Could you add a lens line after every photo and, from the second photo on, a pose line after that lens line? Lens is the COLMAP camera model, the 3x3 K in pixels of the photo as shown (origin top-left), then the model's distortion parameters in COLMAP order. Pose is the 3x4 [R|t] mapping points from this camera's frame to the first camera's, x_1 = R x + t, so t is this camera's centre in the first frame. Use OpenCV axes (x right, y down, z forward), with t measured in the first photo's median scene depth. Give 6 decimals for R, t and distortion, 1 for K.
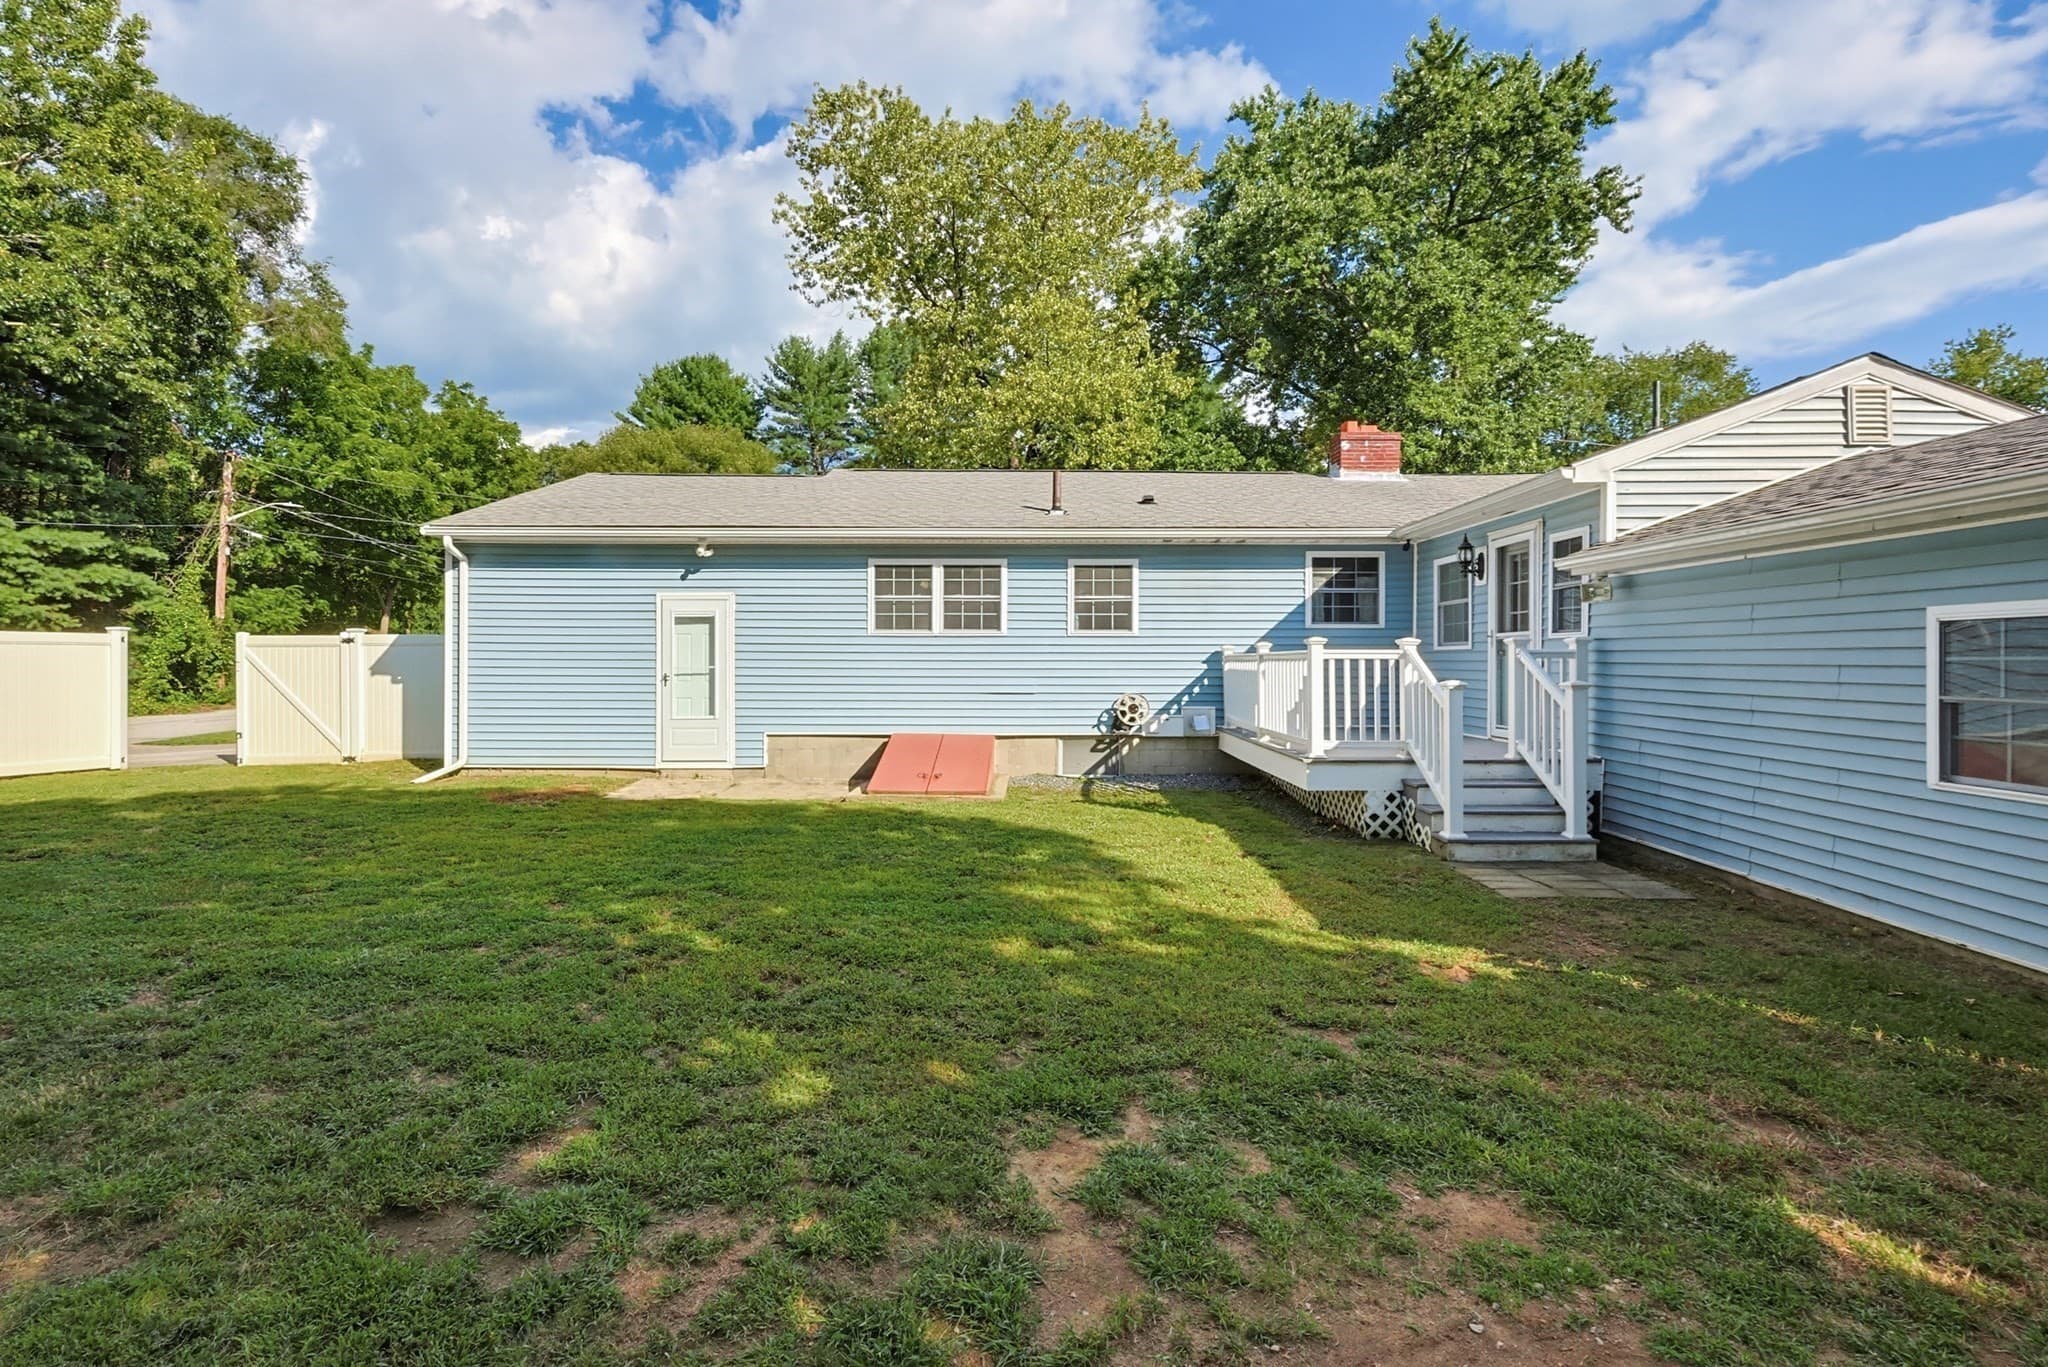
lens RADIAL K [[884.1, 0, 1030.6], [0, 884.1, 667.5], [0, 0, 1]] dist [0.009693, 0.000619]
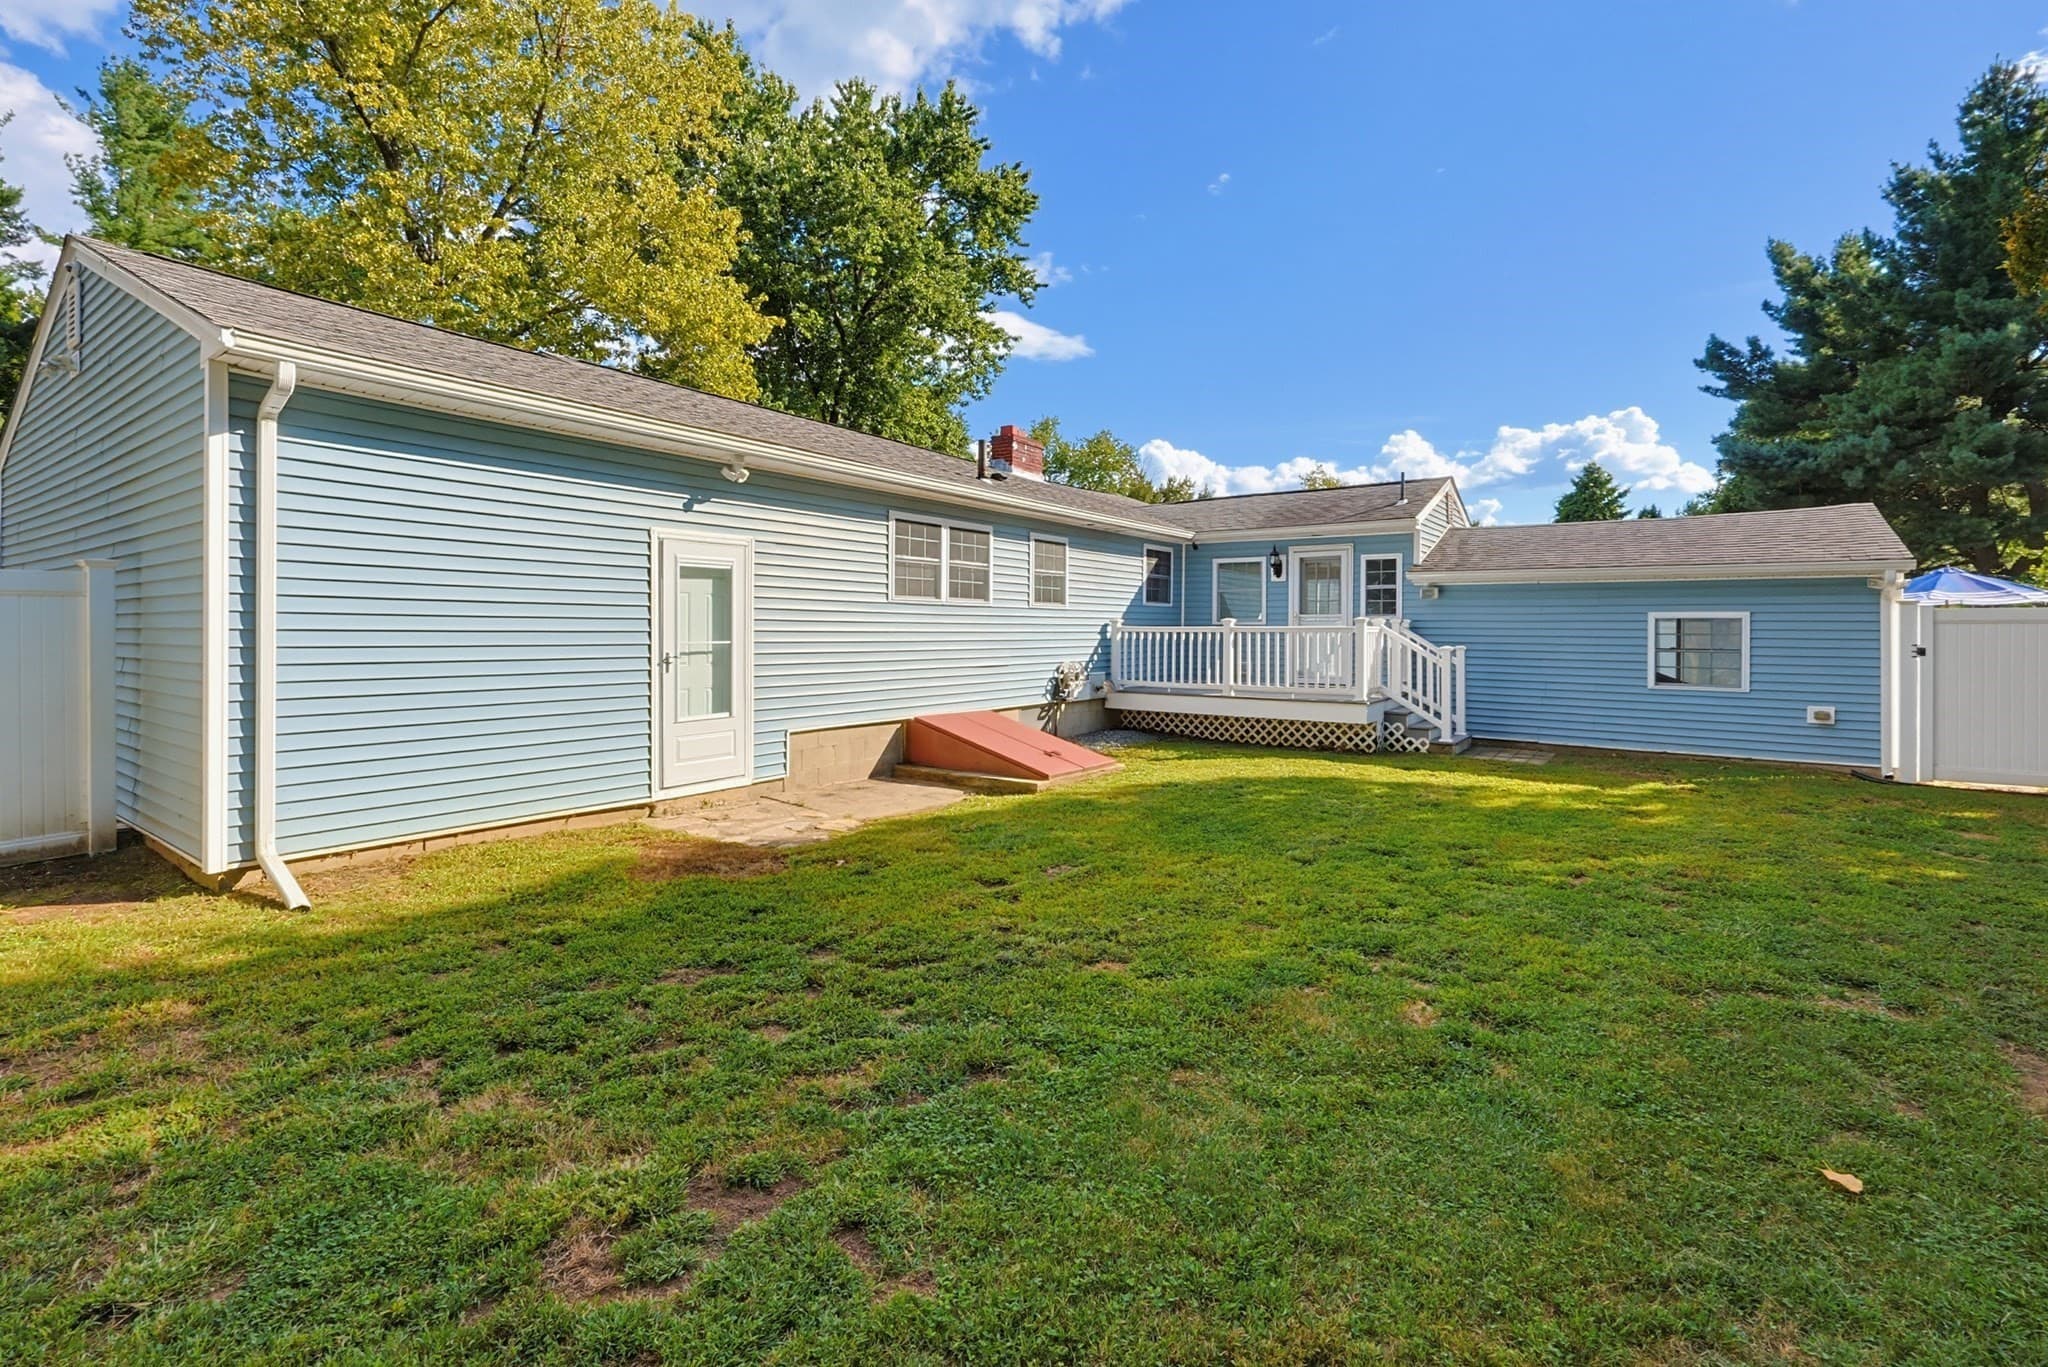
lens RADIAL K [[884.1, 0, 1060.8], [0, 884.1, 636.0], [0, 0, 1]] dist [0.009693, 0.000619]
pose [[0.570575, -0.005379, 0.821228, -0.773994], [0.001188, 0.999983, 0.005725, -0.008969], [-0.821245, -0.002291, 0.570571, 0.391717]]
